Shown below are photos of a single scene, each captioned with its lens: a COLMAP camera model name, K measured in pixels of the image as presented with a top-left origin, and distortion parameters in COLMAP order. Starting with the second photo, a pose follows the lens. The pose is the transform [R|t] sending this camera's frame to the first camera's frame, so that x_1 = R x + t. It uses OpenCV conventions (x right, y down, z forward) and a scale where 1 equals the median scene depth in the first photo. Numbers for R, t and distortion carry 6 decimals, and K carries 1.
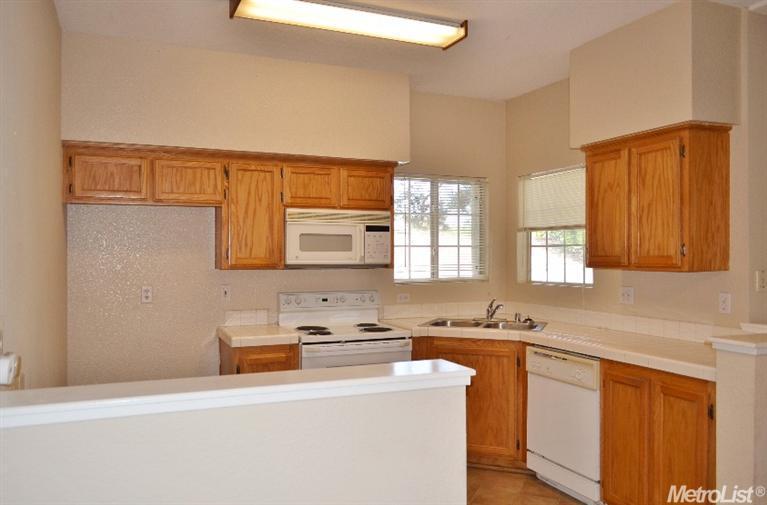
lens RADIAL K [[619.6, 0, 383.5], [0, 619.6, 252.5], [0, 0, 1]] dist [-0.000394, -0.001588]
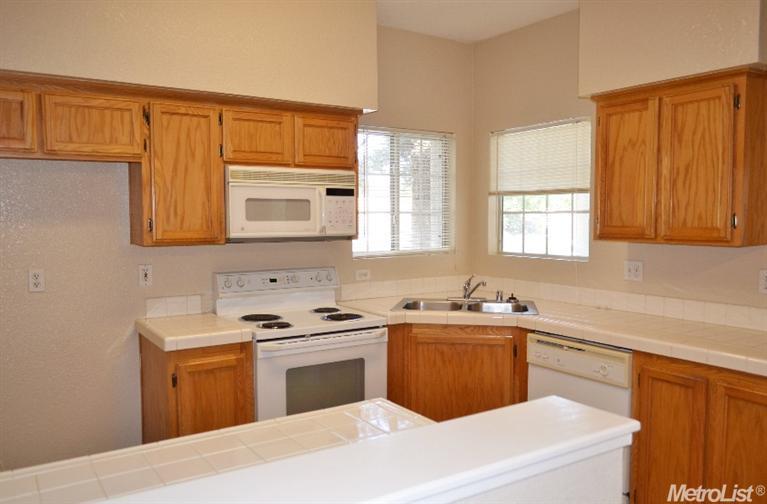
lens RADIAL K [[619.6, 0, 383.5], [0, 619.6, 252.0], [0, 0, 1]] dist [-0.000394, -0.001588]
pose [[0.984257, -0.012392, 0.176310, -0.107980], [0.001416, 0.998060, 0.062243, -0.012022], [-0.176740, -0.061013, 0.982365, 0.210938]]
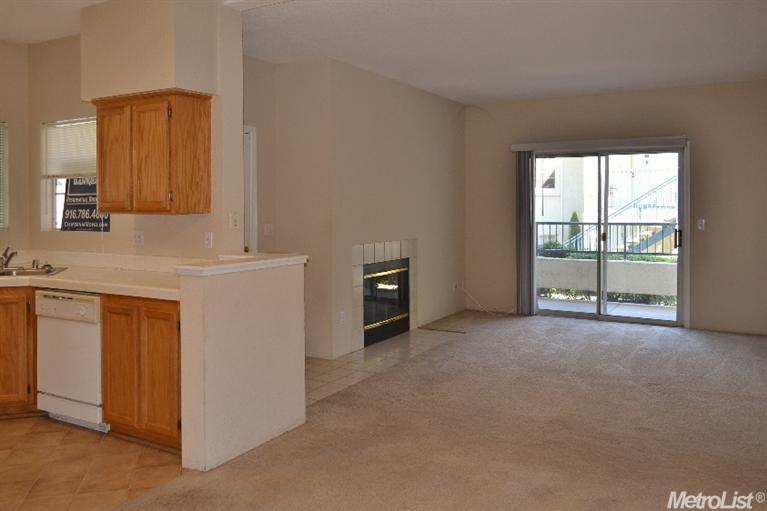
lens RADIAL K [[630.8, 0, 384.5], [0, 630.8, 206.3], [0, 0, 1]] dist [-0.002932, 0.007379]
pose [[0.806499, -0.008551, 0.591174, 0.080230], [0.005418, 0.999960, 0.007072, 0.007700], [-0.591211, -0.002501, 0.806513, -0.178990]]
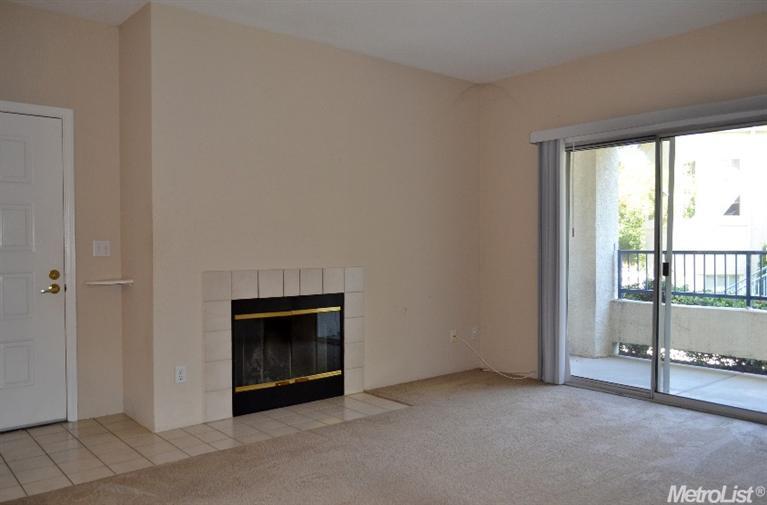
lens RADIAL K [[619.6, 0, 383.5], [0, 619.6, 252.5], [0, 0, 1]] dist [-0.000394, -0.001588]
pose [[0.957647, -0.009121, 0.287800, 0.905424], [0.004739, 0.999862, 0.015922, 0.065003], [-0.287905, -0.013883, 0.957558, 0.000452]]
